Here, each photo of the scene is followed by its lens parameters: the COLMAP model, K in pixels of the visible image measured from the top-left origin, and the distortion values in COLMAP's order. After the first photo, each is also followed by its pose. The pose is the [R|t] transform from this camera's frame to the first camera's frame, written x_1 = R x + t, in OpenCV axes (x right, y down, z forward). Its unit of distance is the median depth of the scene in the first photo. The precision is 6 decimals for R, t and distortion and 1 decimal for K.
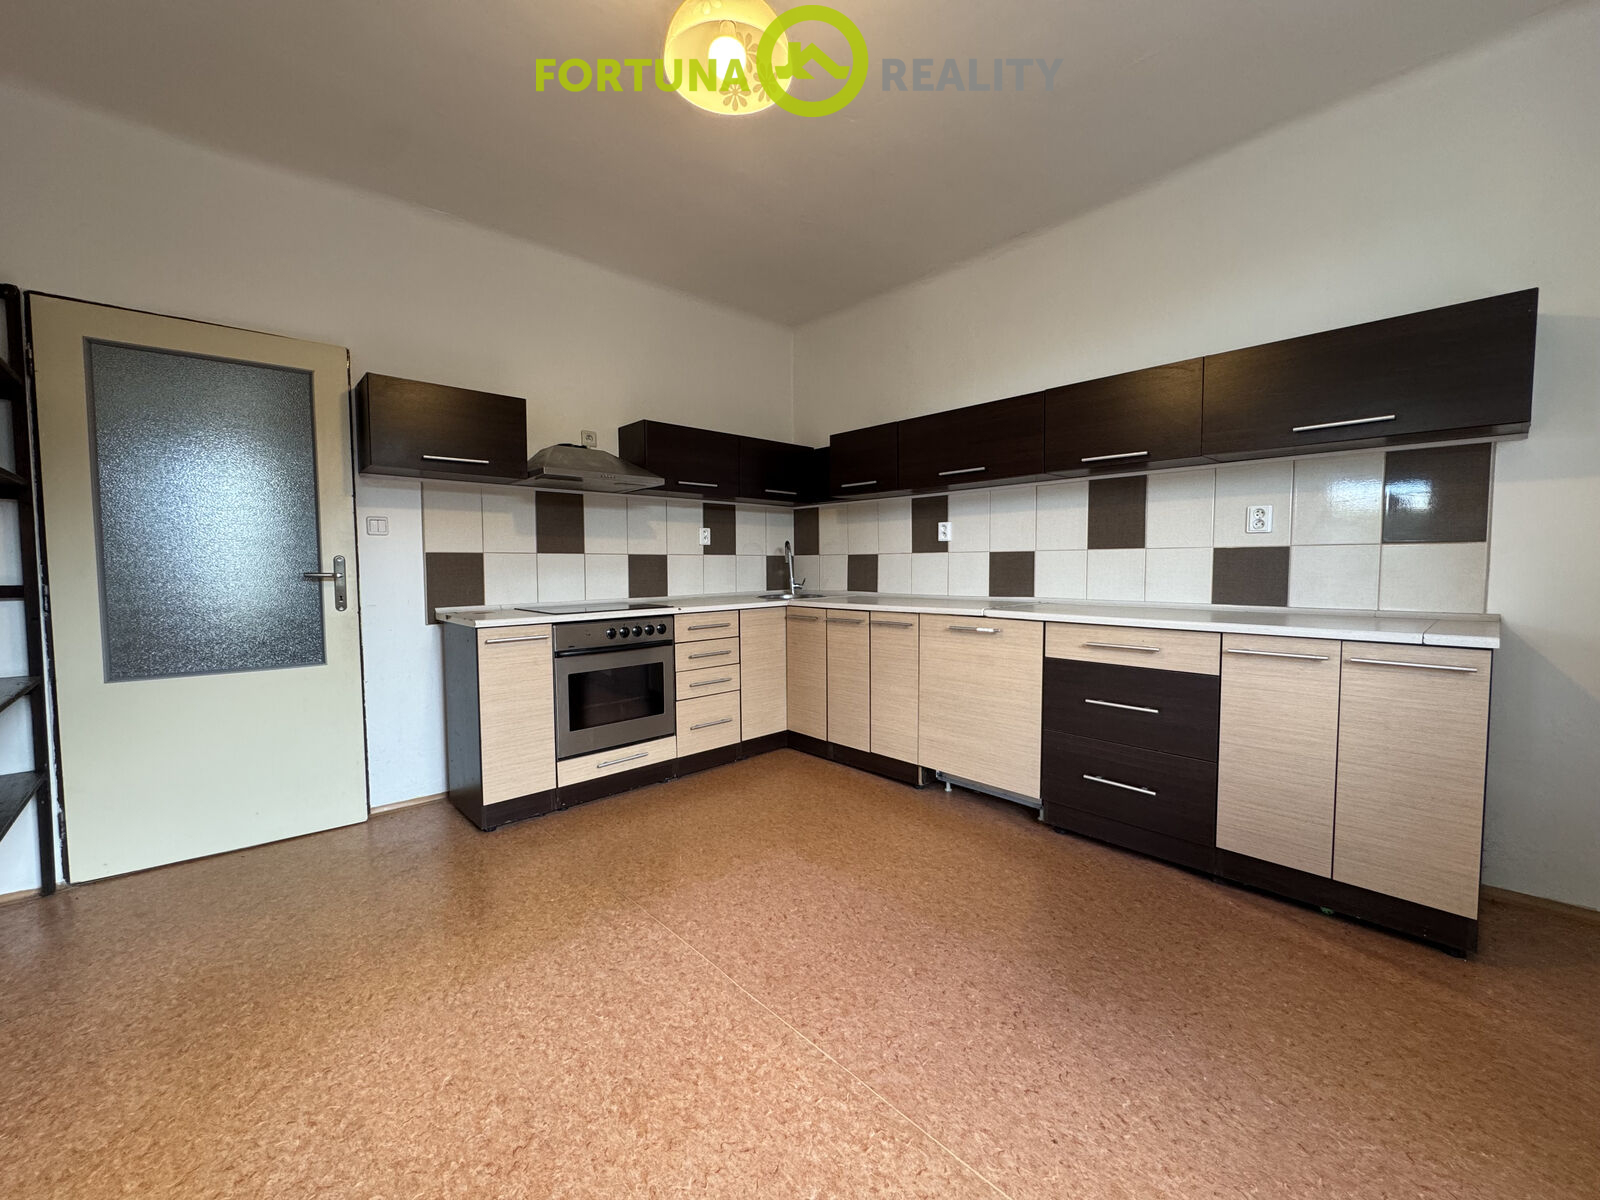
lens RADIAL K [[642.0, 0, 786.2], [0, 642.0, 600.4], [0, 0, 1]] dist [0.012136, 0.000400]
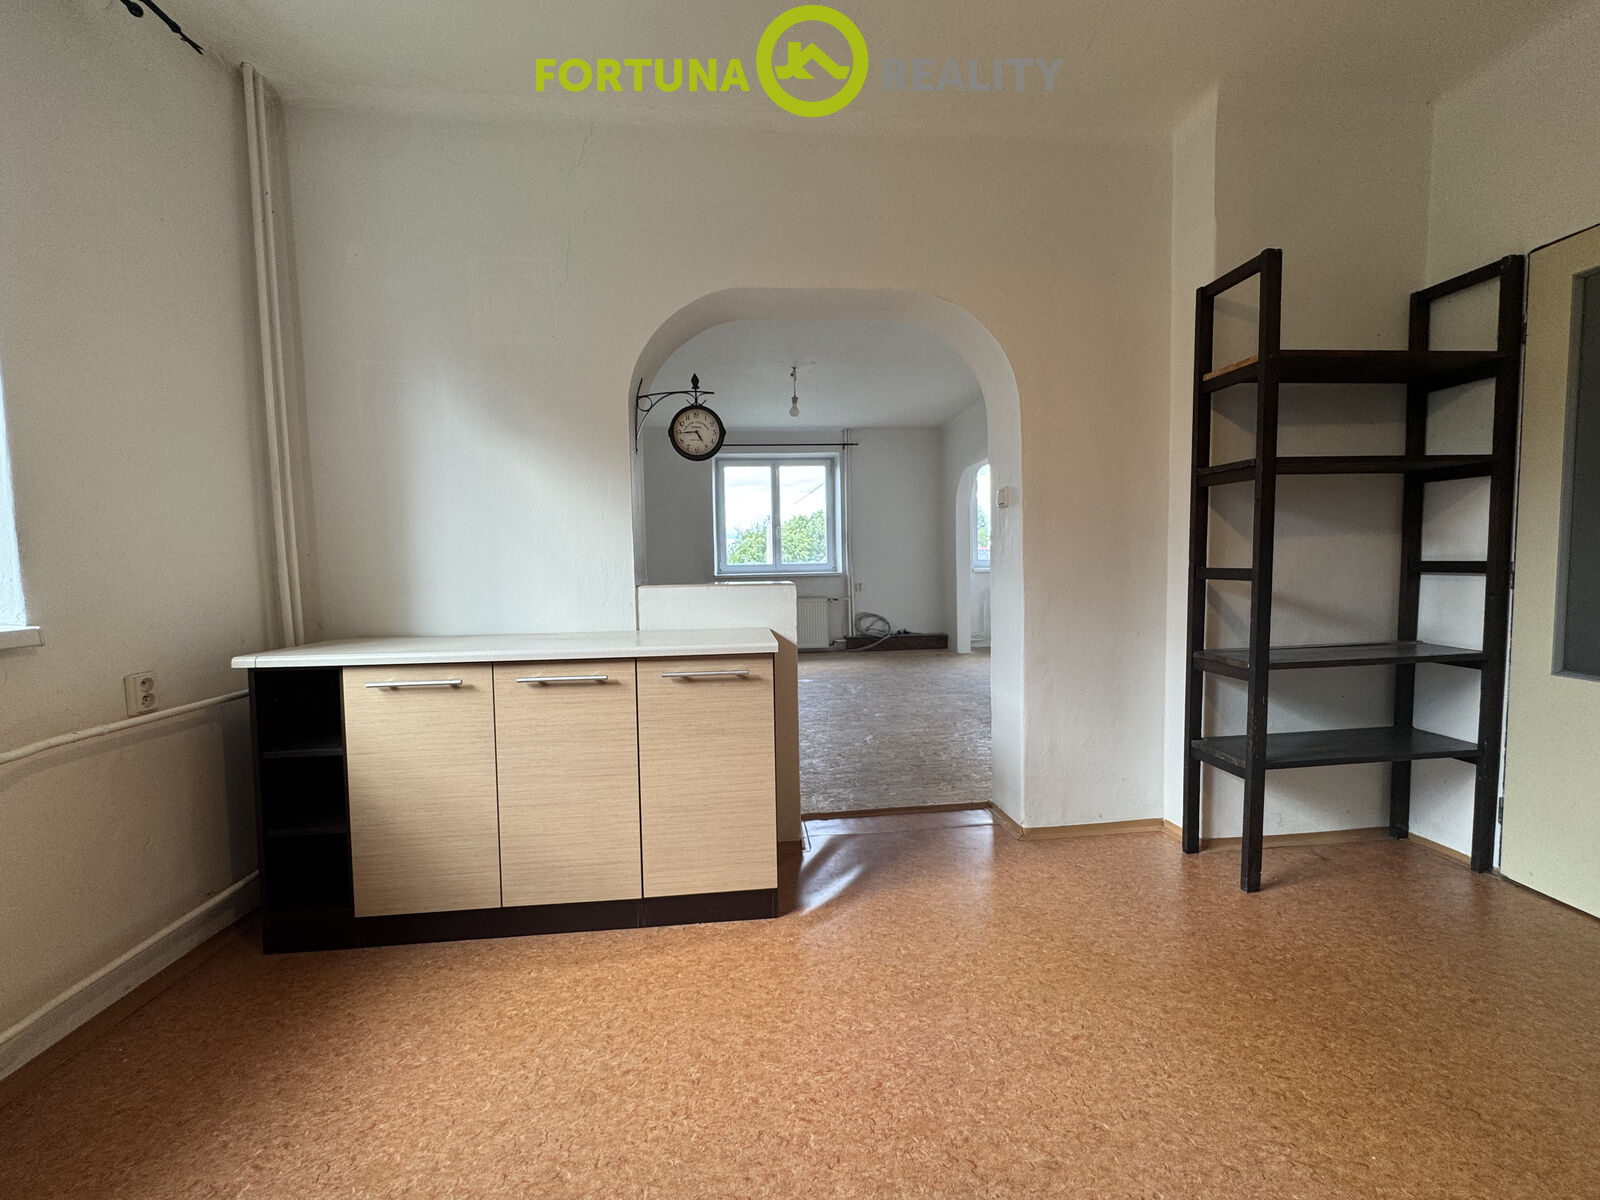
lens RADIAL K [[642.0, 0, 795.5], [0, 642.0, 596.1], [0, 0, 1]] dist [0.012136, 0.000400]
pose [[-0.601339, 0.066296, -0.796239, 0.570908], [-0.025708, 0.994430, 0.102213, -0.092736], [0.798580, 0.081934, -0.596286, 1.612743]]
